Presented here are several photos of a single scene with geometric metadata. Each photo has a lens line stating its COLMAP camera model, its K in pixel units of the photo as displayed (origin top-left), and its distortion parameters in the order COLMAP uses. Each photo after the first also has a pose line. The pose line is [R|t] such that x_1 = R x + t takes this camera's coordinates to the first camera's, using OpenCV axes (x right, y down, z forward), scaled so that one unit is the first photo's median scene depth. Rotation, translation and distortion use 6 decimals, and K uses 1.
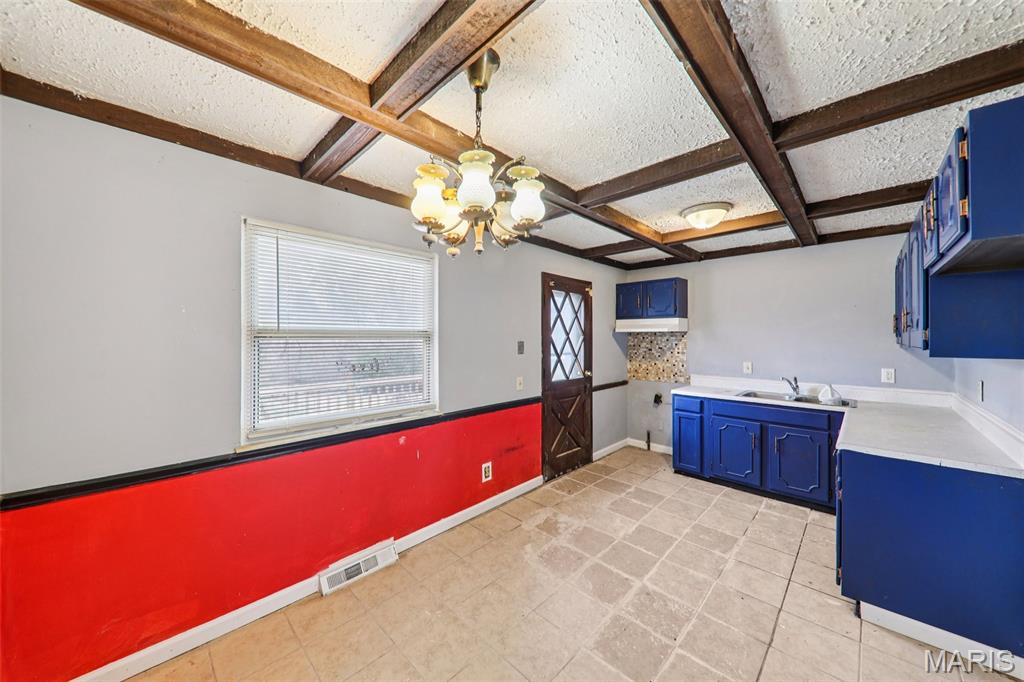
lens RADIAL K [[353.8, 0, 506.3], [0, 353.8, 334.8], [0, 0, 1]] dist [0.004010, -0.003984]
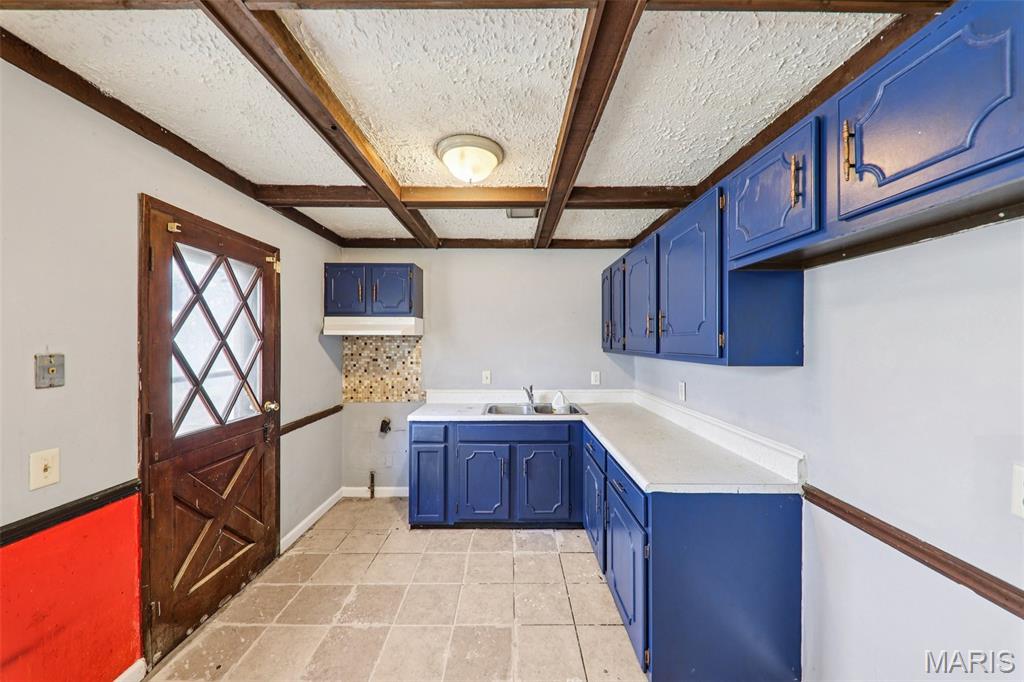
lens RADIAL K [[353.8, 0, 514.5], [0, 353.8, 340.6], [0, 0, 1]] dist [0.004010, -0.003984]
pose [[0.701138, 0.002958, 0.713019, 0.111580], [-0.003876, 0.999992, -0.000338, 0.001759], [-0.713015, -0.002527, 0.701145, 0.360658]]
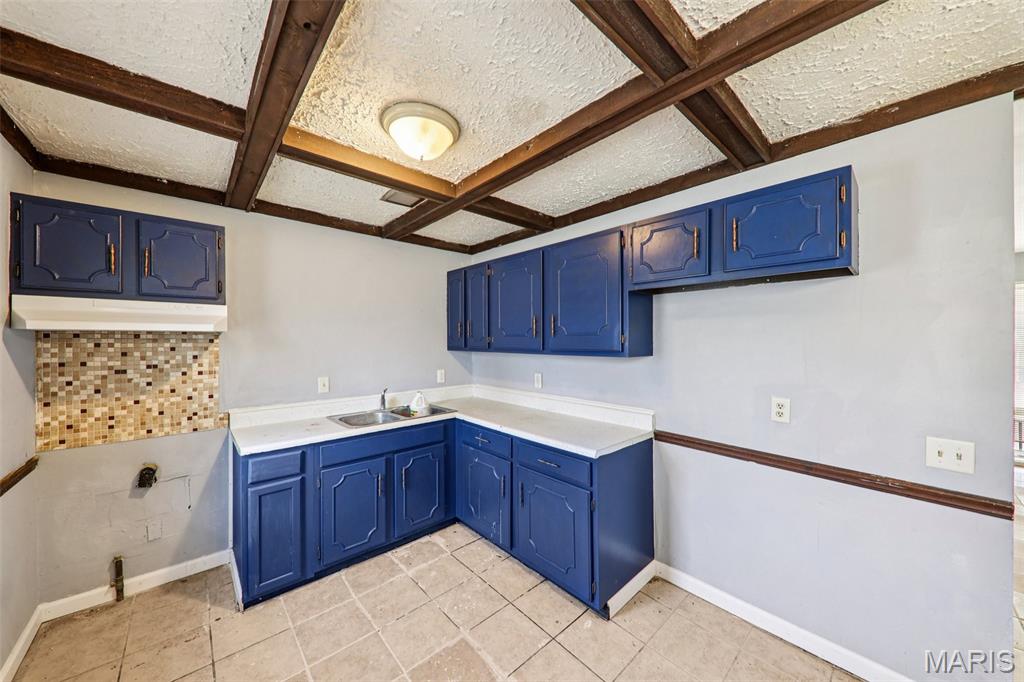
lens RADIAL K [[353.8, 0, 510.9], [0, 353.8, 339.9], [0, 0, 1]] dist [0.004010, -0.003984]
pose [[0.050134, 0.000674, 0.998742, -0.013397], [-0.002103, 0.999998, -0.000569, 0.002085], [-0.998740, -0.002072, 0.050135, 0.629733]]
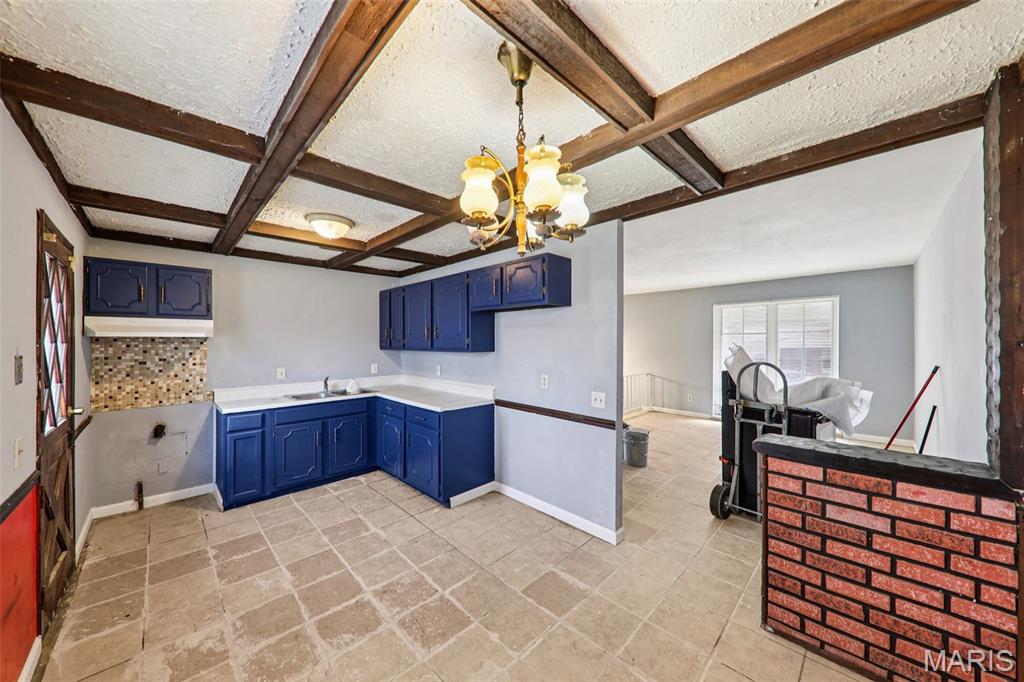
lens RADIAL K [[353.8, 0, 514.3], [0, 353.8, 338.4], [0, 0, 1]] dist [0.004010, -0.003984]
pose [[0.002720, 0.009701, 0.999949, -0.361277], [0.000698, 0.999953, -0.009703, 0.002140], [-0.999996, 0.000724, 0.002713, 0.351000]]
